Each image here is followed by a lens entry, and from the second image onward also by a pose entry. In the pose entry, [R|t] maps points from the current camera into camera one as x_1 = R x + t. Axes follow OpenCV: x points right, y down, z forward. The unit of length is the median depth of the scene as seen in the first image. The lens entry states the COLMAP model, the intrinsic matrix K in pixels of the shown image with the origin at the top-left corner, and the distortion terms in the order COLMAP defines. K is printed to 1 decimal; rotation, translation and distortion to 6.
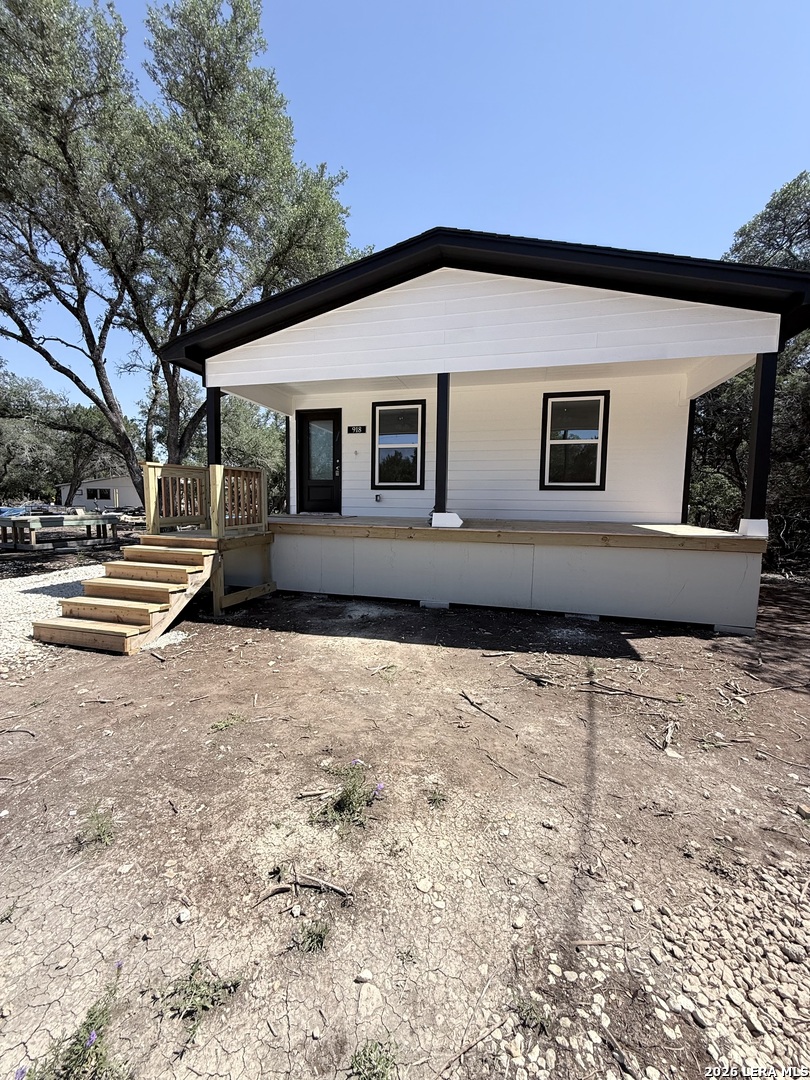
lens RADIAL K [[431.5, 0, 407.3], [0, 431.5, 538.5], [0, 0, 1]] dist [-0.001364, -0.000322]
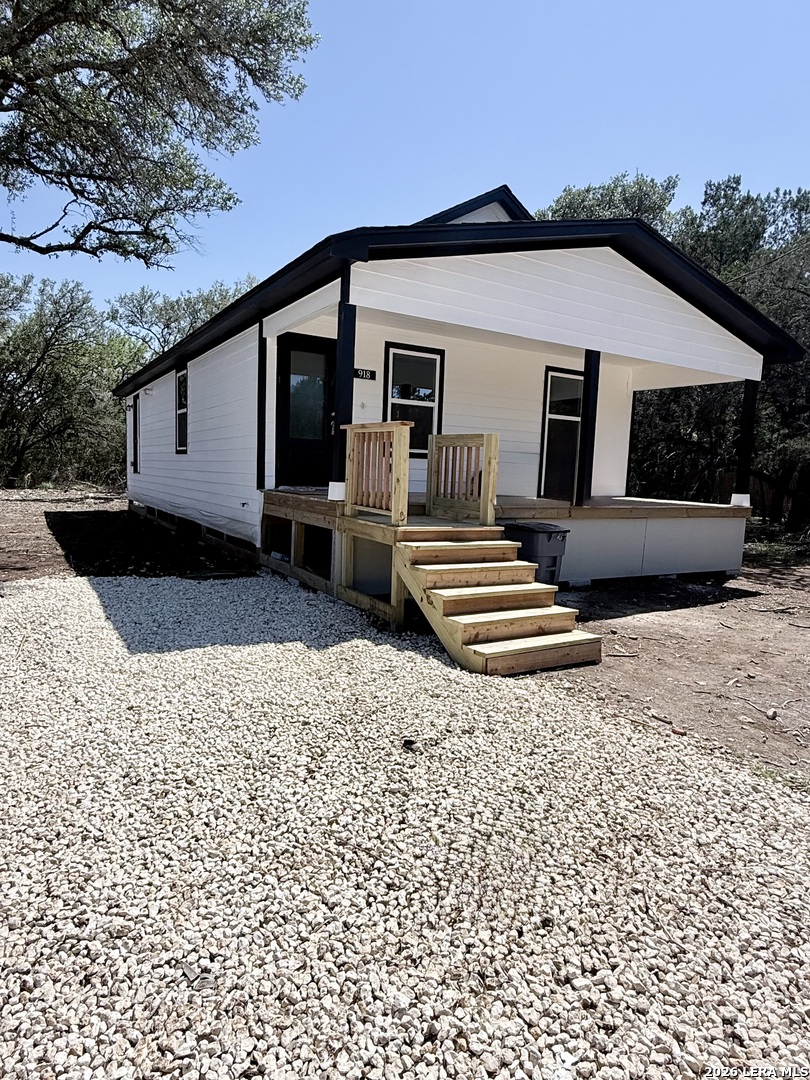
lens RADIAL K [[638.4, 0, 399.6], [0, 638.4, 541.0], [0, 0, 1]] dist [0.003903, 0.003351]
pose [[0.699636, -0.065589, 0.711483, -1.001849], [0.032808, 0.997676, 0.059710, -0.035255], [-0.713746, -0.018433, 0.700162, 0.212899]]
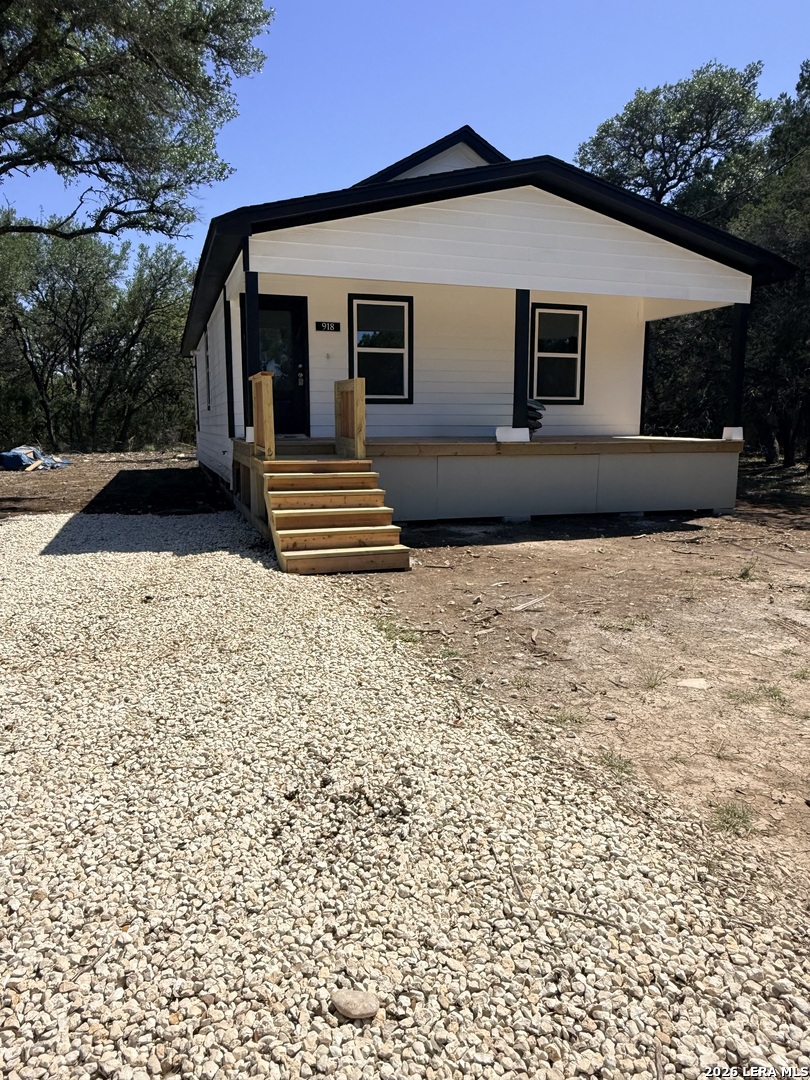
lens RADIAL K [[726.5, 0, 403.4], [0, 726.5, 536.8], [0, 0, 1]] dist [0.001199, 0.004442]
pose [[0.839645, -0.099170, 0.534006, -0.860393], [0.058608, 0.993992, 0.092443, 0.016875], [-0.539965, -0.046322, 0.840412, -0.239071]]
